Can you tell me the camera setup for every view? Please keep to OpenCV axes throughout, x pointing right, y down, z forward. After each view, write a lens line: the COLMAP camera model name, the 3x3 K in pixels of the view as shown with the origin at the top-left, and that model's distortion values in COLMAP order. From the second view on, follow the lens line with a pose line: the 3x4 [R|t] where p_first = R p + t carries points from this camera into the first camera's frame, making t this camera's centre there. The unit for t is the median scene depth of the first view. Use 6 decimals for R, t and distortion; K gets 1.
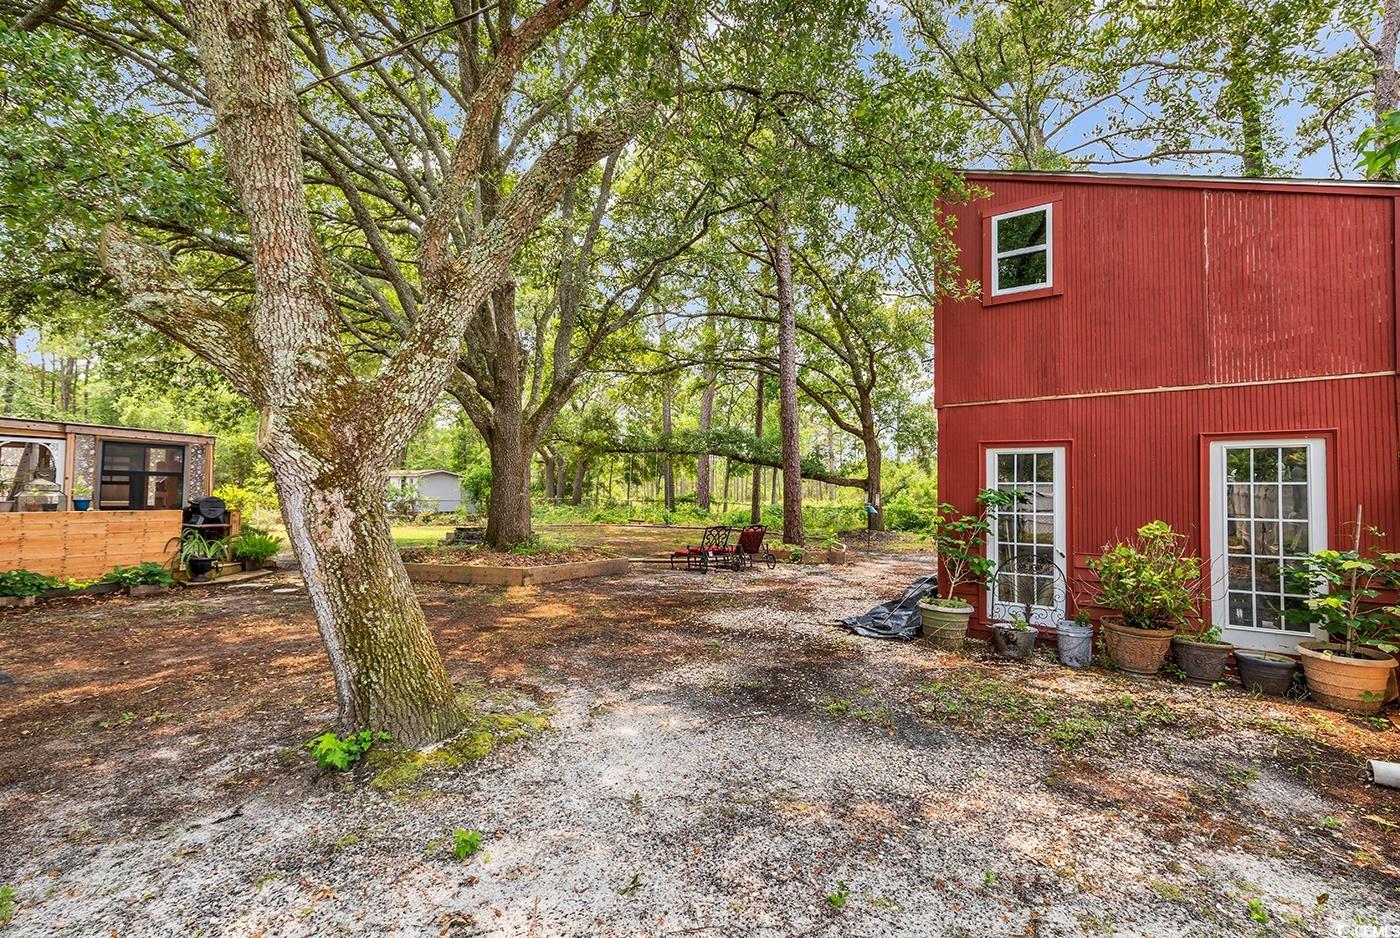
lens RADIAL K [[635.0, 0, 703.2], [0, 635.0, 467.4], [0, 0, 1]] dist [0.004011, -0.000304]
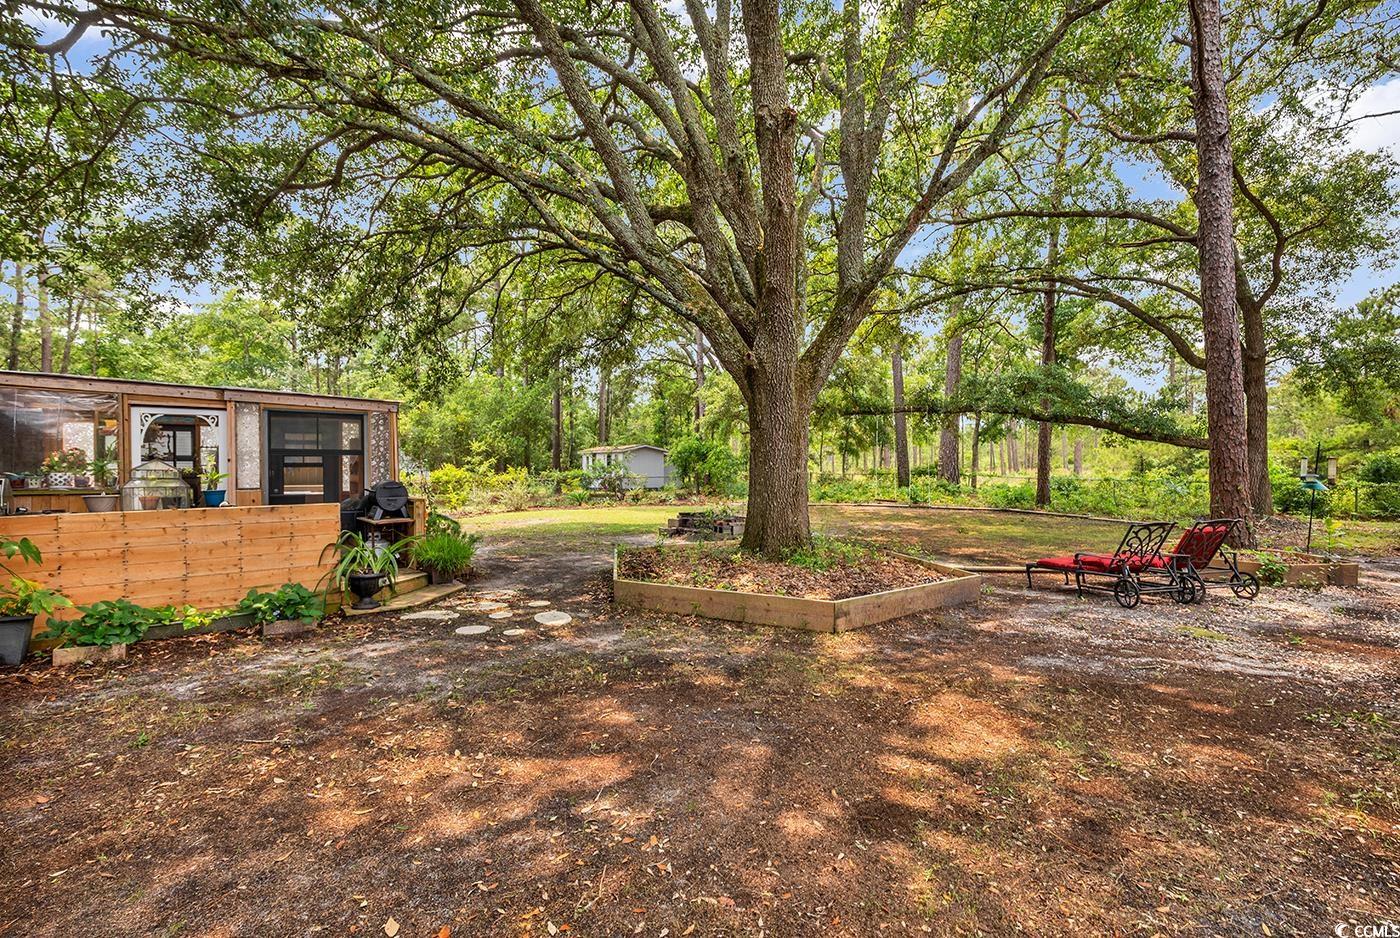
lens RADIAL K [[639.8, 0, 700.0], [0, 639.8, 469.0], [0, 0, 1]] dist [0.000391, -0.000127]
pose [[0.957253, -0.016554, -0.288779, -0.214830], [0.029757, 0.998700, 0.041387, 0.011640], [0.287718, -0.048211, 0.956501, 0.392986]]
